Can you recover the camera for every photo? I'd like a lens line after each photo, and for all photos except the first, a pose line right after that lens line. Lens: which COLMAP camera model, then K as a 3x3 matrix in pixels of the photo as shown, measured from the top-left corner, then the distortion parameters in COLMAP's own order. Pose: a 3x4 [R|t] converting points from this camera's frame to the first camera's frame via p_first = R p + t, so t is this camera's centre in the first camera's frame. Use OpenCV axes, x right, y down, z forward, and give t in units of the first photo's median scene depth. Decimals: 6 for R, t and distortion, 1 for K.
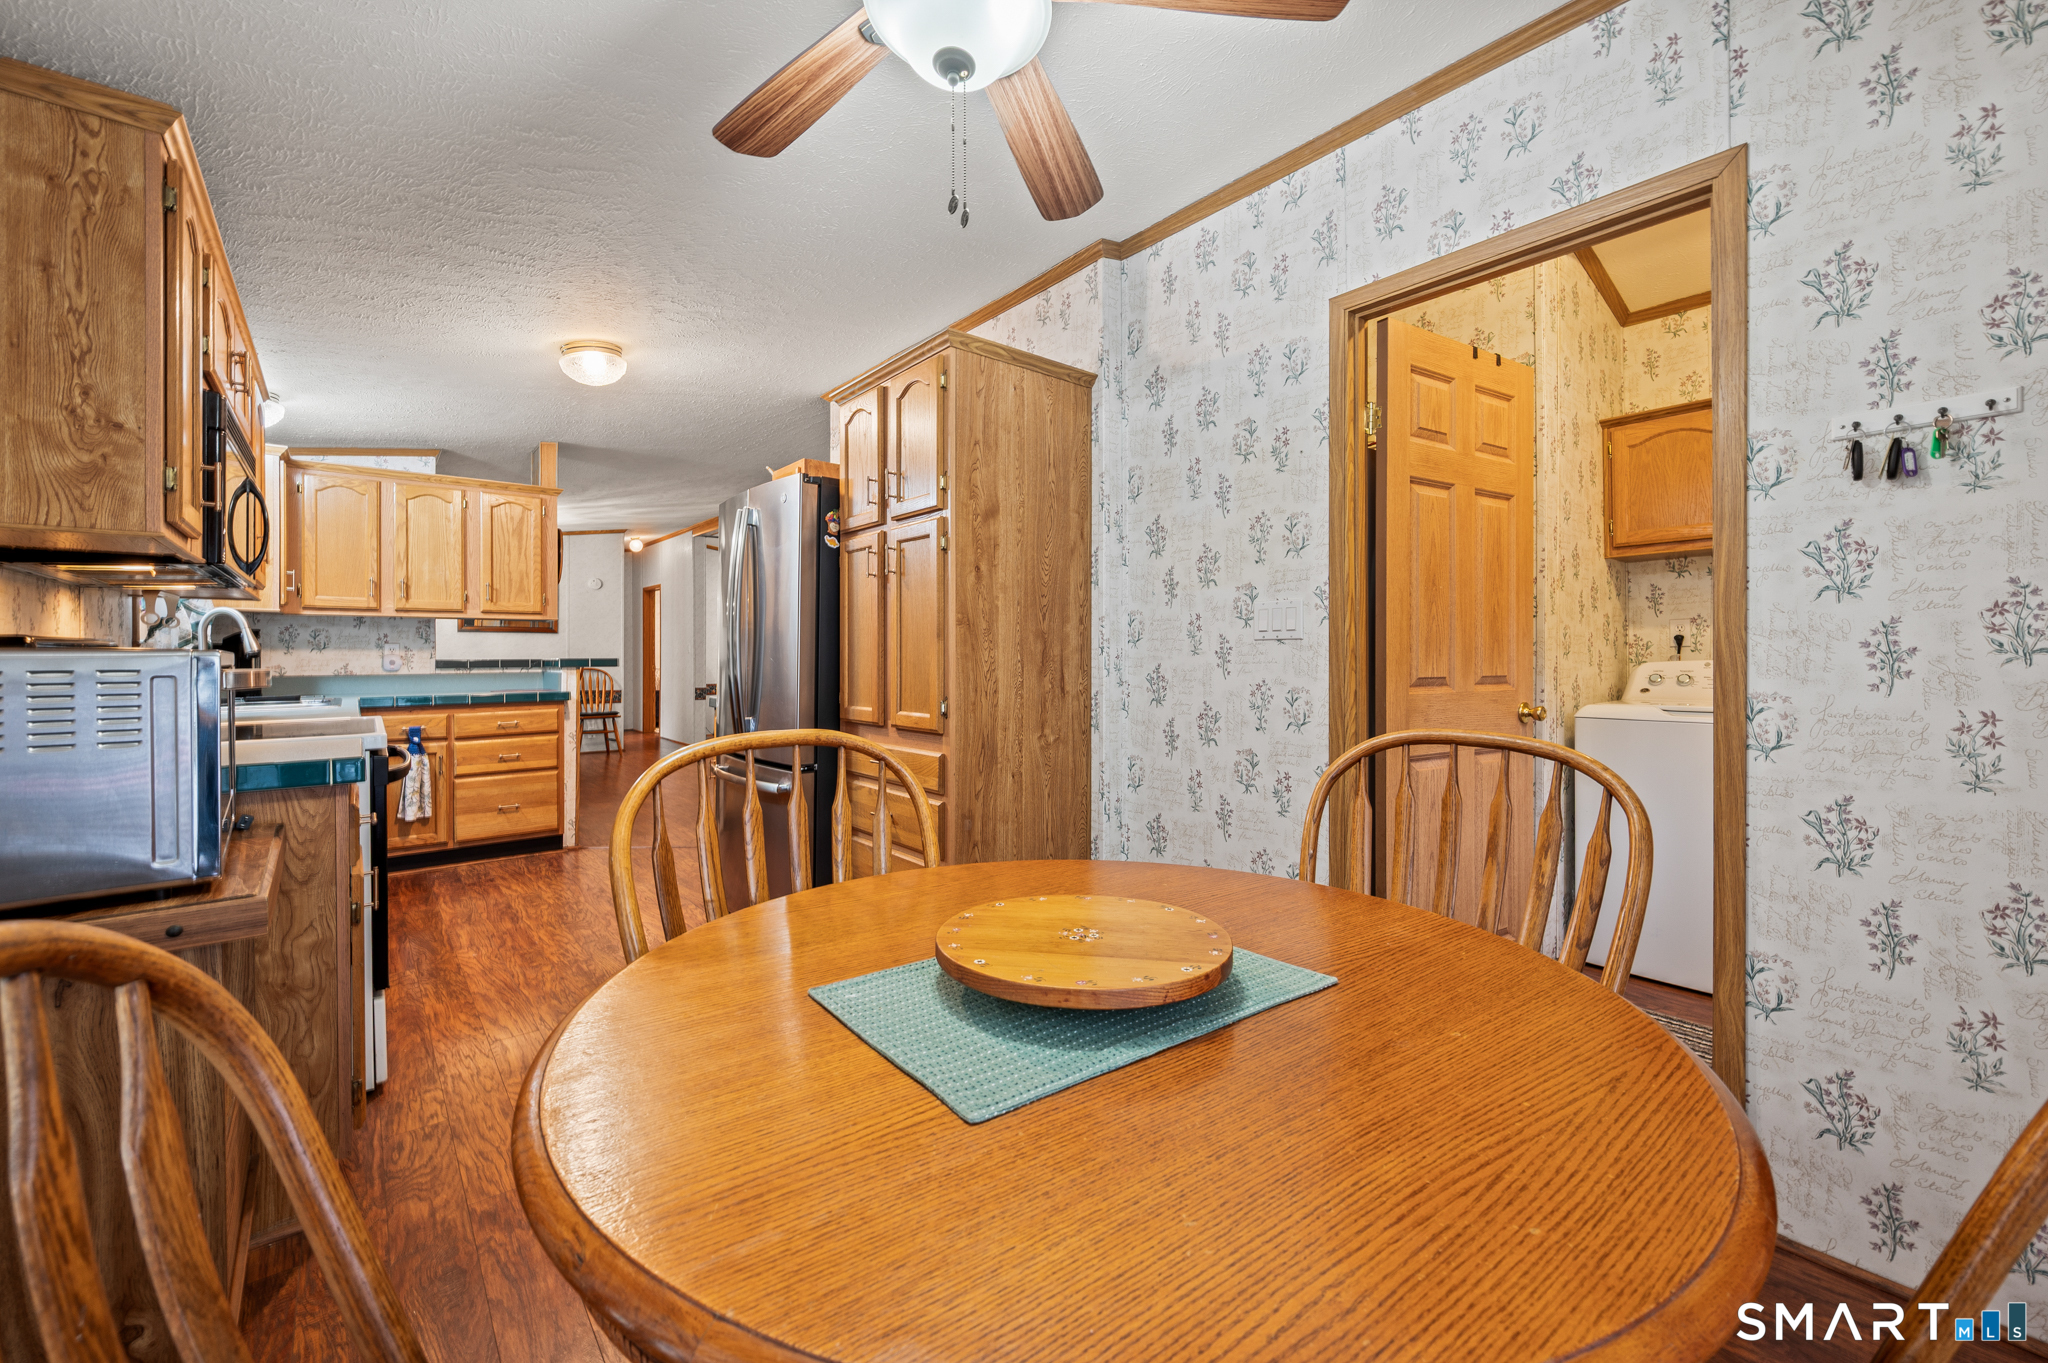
lens RADIAL K [[827.4, 0, 1075.1], [0, 827.4, 654.3], [0, 0, 1]] dist [0.003288, -0.000372]
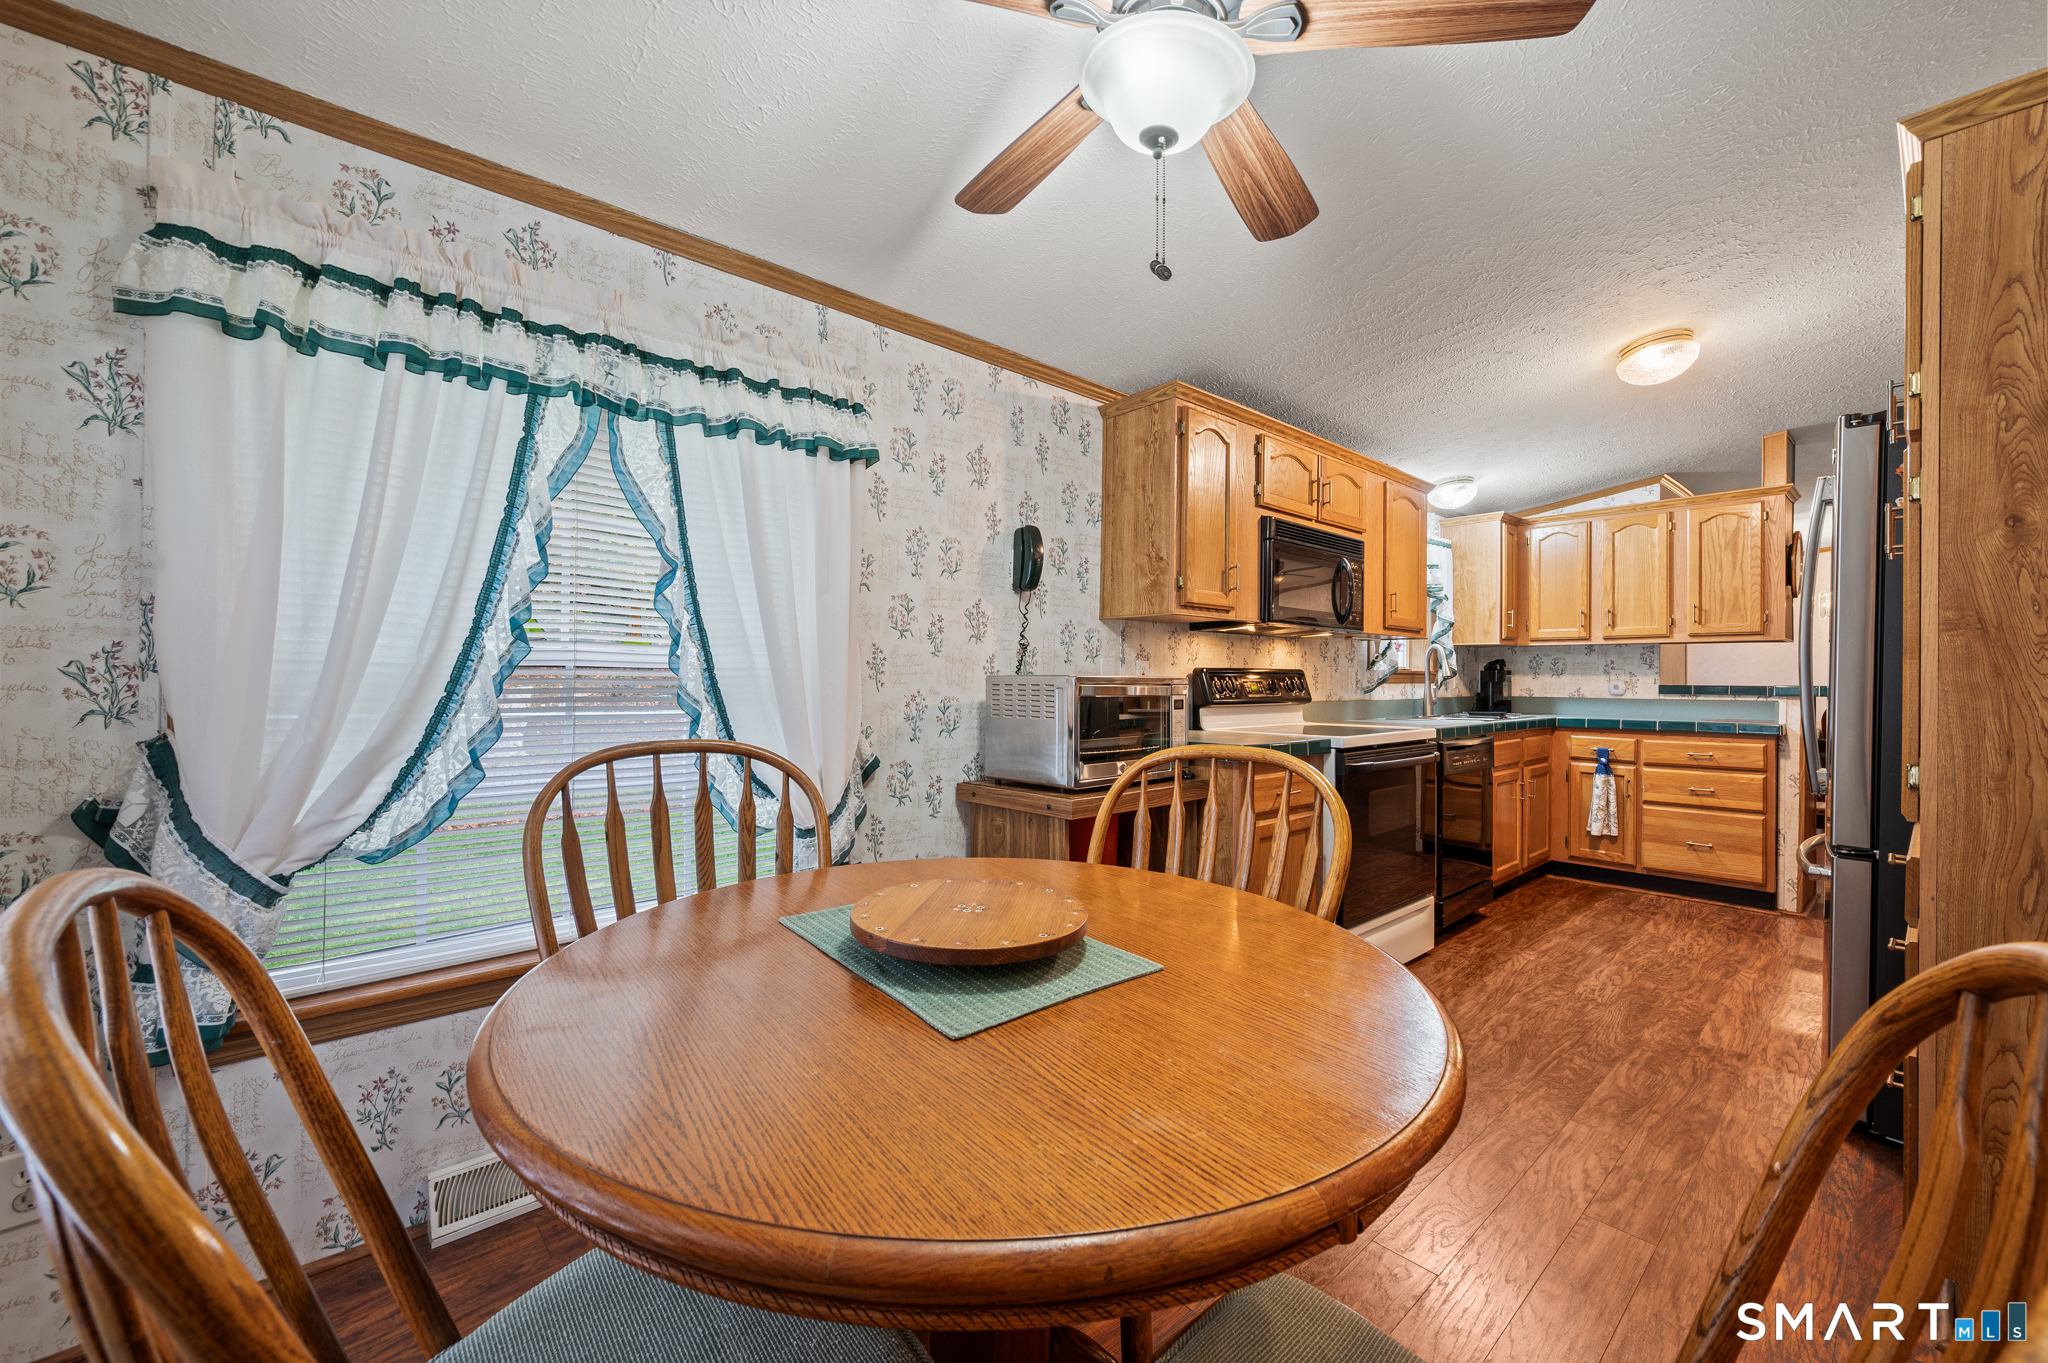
lens RADIAL K [[827.4, 0, 988.0], [0, 827.4, 675.9], [0, 0, 1]] dist [0.003288, -0.000372]
pose [[-0.003085, 0.002097, -0.999993, 0.255885], [-0.005675, 0.999982, 0.002114, -0.002381], [0.999979, 0.005681, -0.003073, 0.211955]]
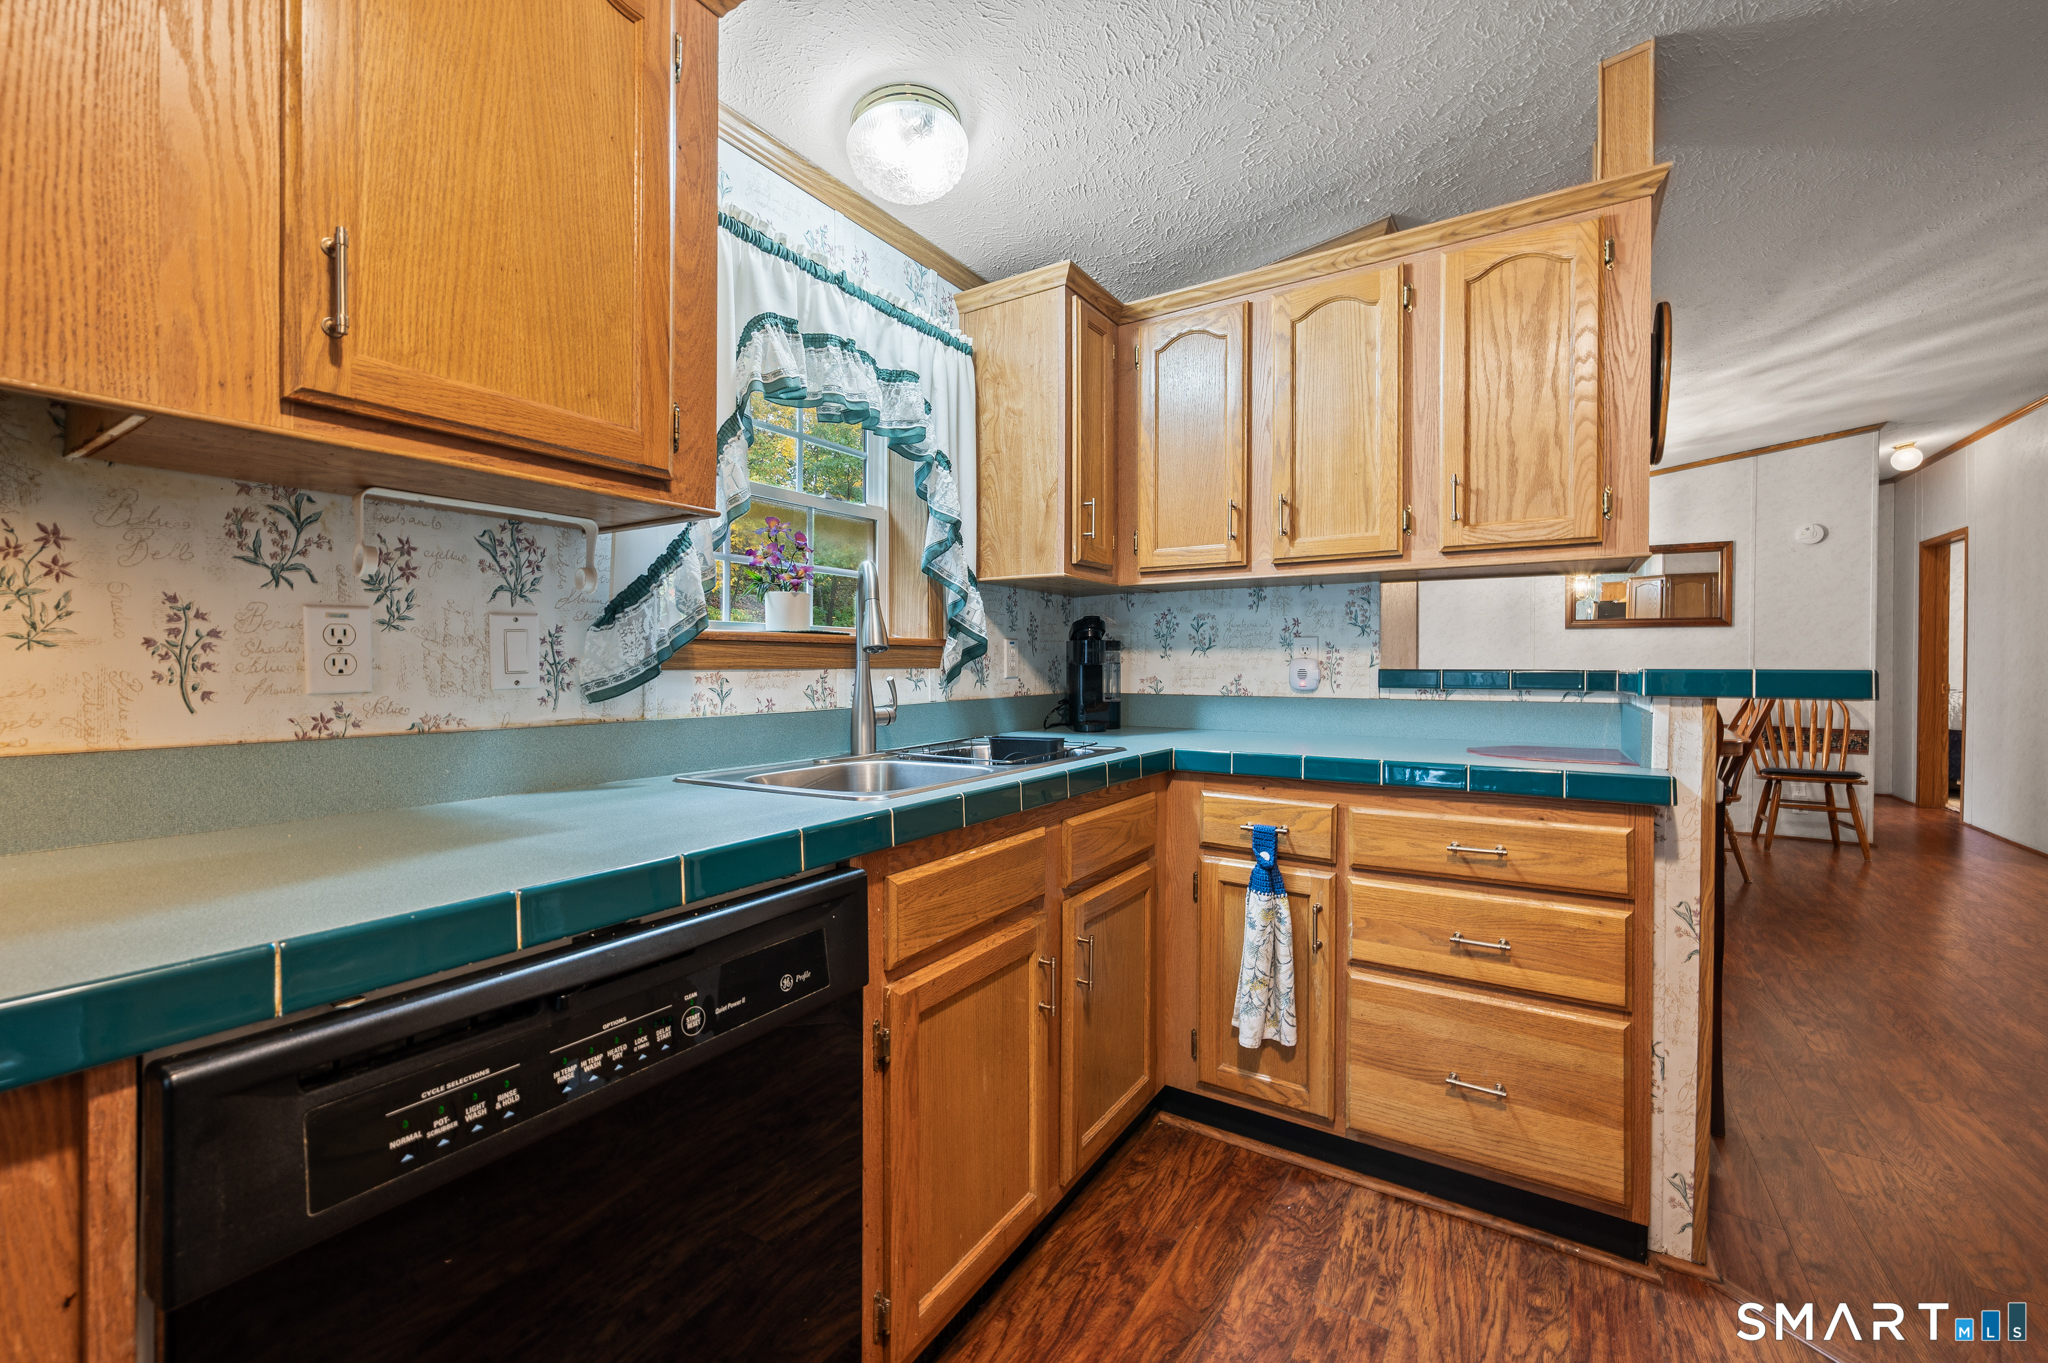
lens RADIAL K [[827.4, 0, 995.6], [0, 827.4, 669.2], [0, 0, 1]] dist [0.003288, -0.000372]
pose [[0.258437, 0.010680, -0.965969, -0.408357], [-0.003633, 0.999943, 0.010084, 0.002661], [0.966021, 0.000903, 0.258461, 0.733331]]
